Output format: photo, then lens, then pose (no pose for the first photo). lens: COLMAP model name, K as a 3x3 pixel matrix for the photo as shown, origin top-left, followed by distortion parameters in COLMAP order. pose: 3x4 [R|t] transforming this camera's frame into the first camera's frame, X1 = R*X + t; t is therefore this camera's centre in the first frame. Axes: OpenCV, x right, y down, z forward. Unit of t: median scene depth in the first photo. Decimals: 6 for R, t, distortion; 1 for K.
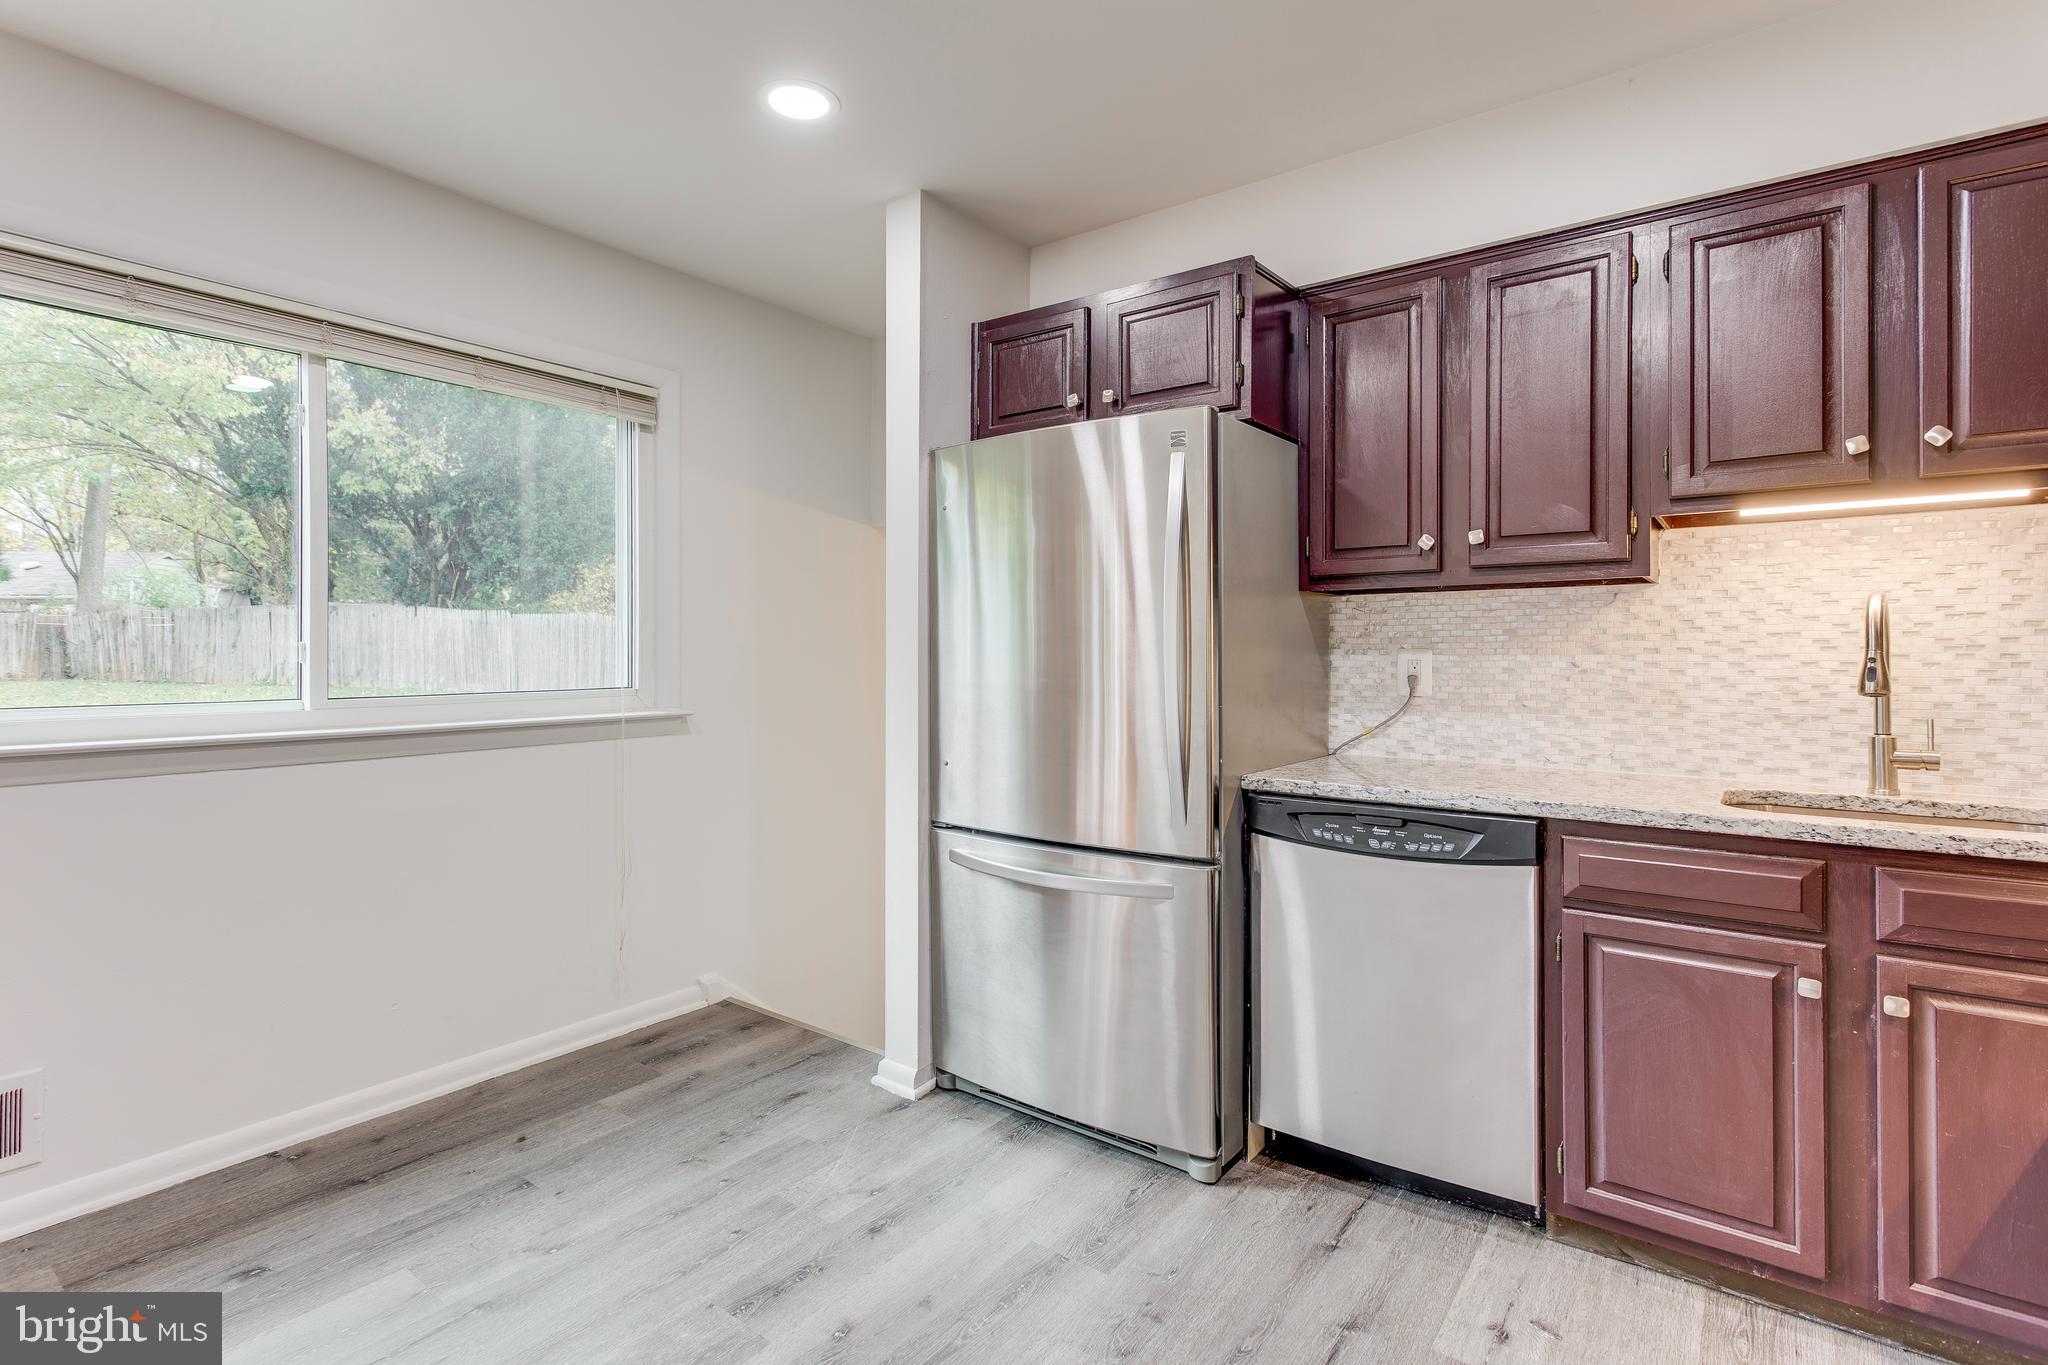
lens RADIAL K [[981.3, 0, 1021.5], [0, 981.3, 648.9], [0, 0, 1]] dist [0.000898, 0.000027]
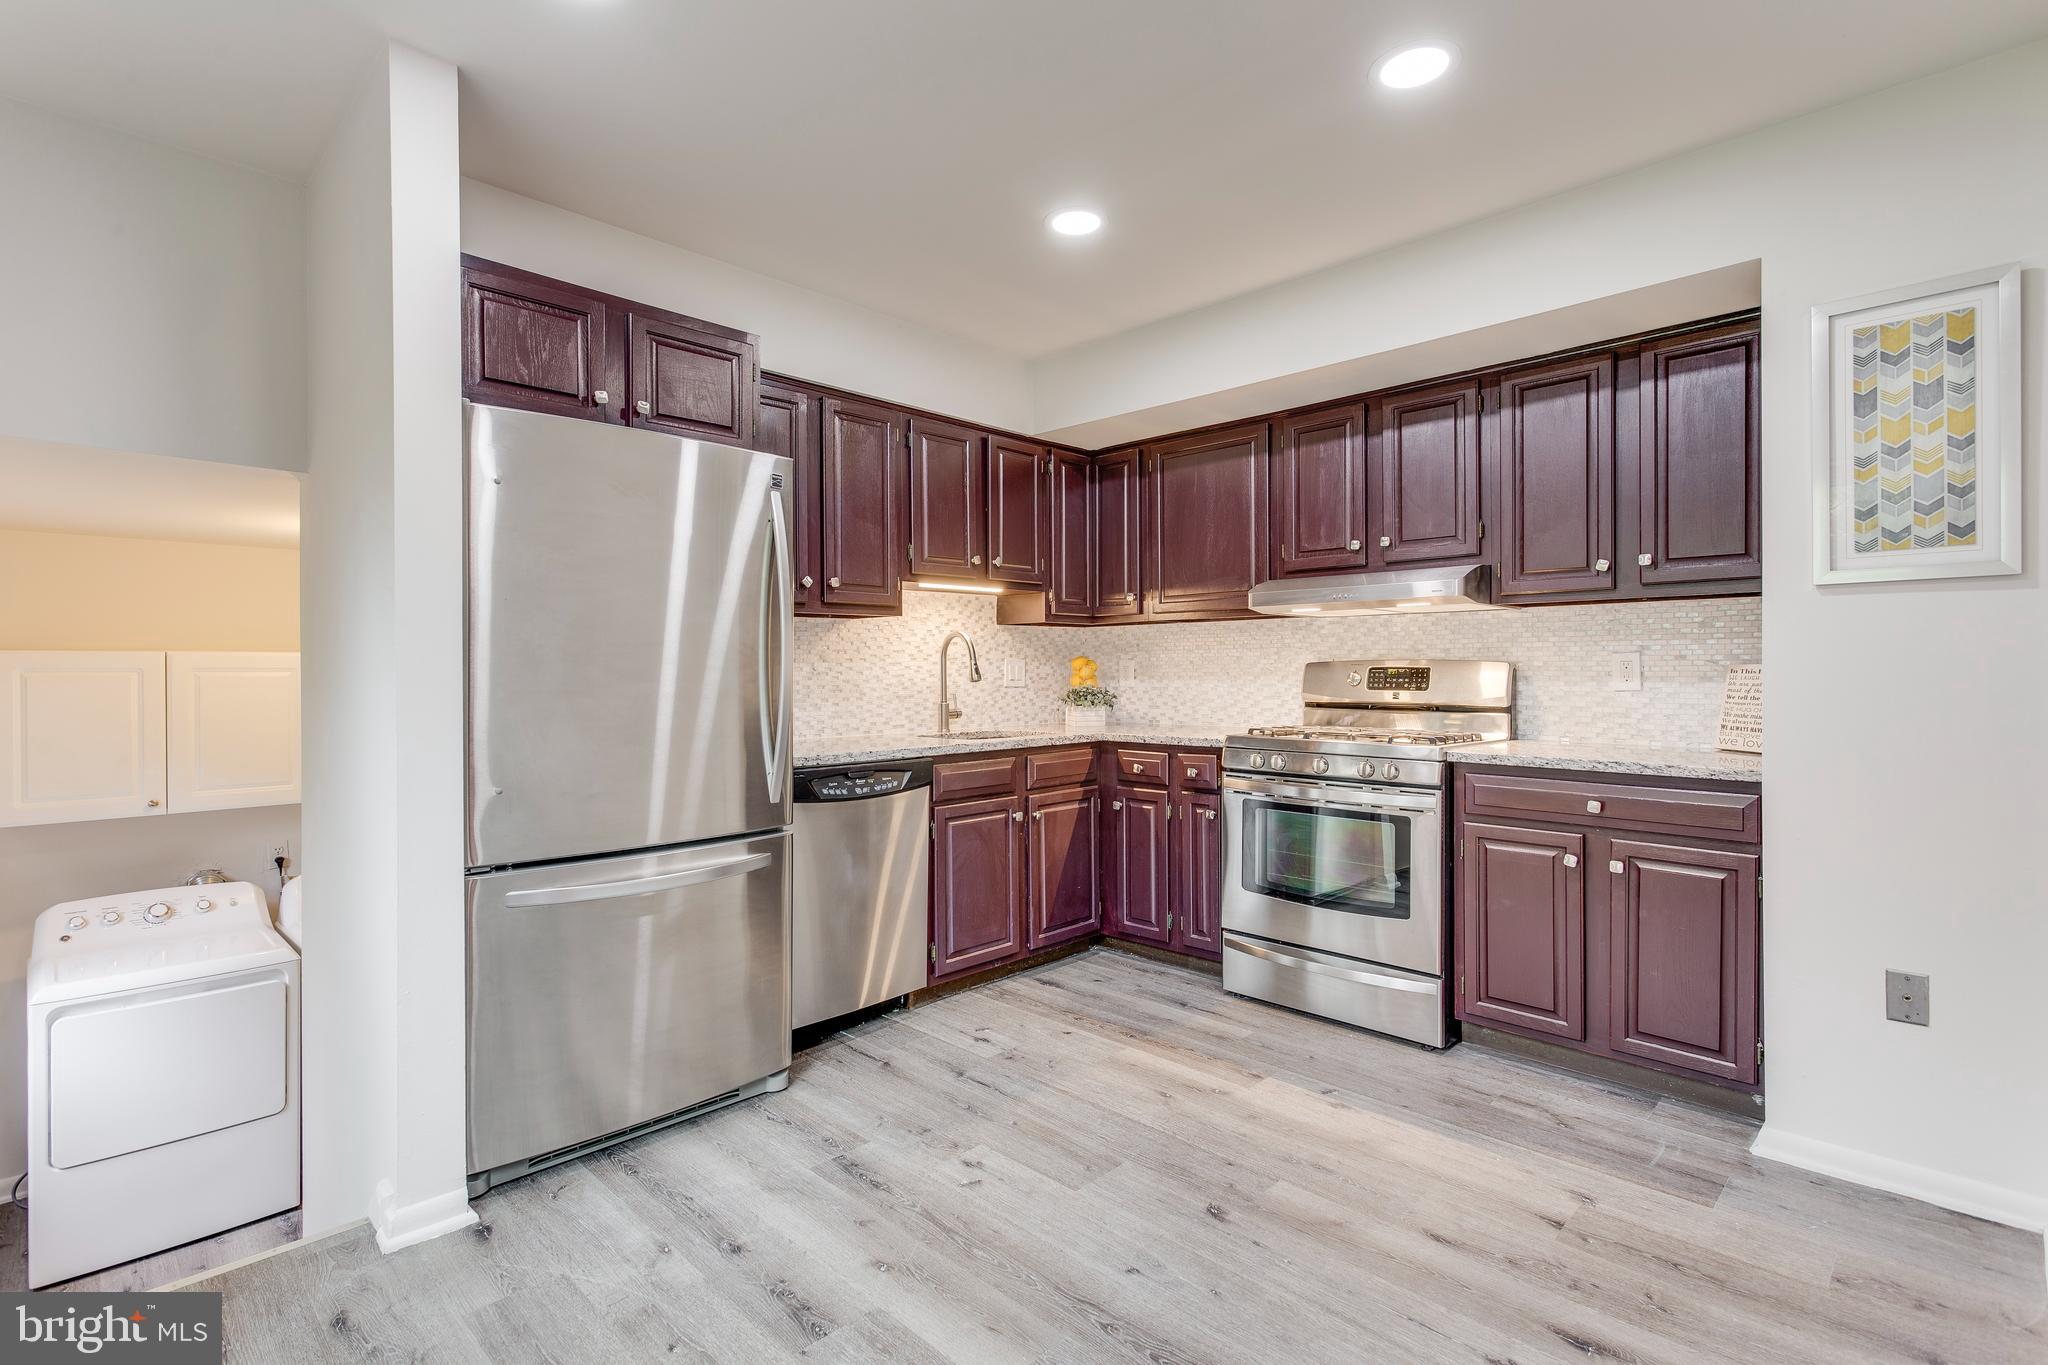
lens RADIAL K [[976.8, 0, 992.1], [0, 976.8, 665.6], [0, 0, 1]] dist [0.001415, 0.000264]
pose [[0.145932, 0.001675, 0.989293, -1.043738], [0.000538, 0.999998, -0.001773, 0.015704], [-0.989294, 0.000791, 0.145931, 0.592607]]
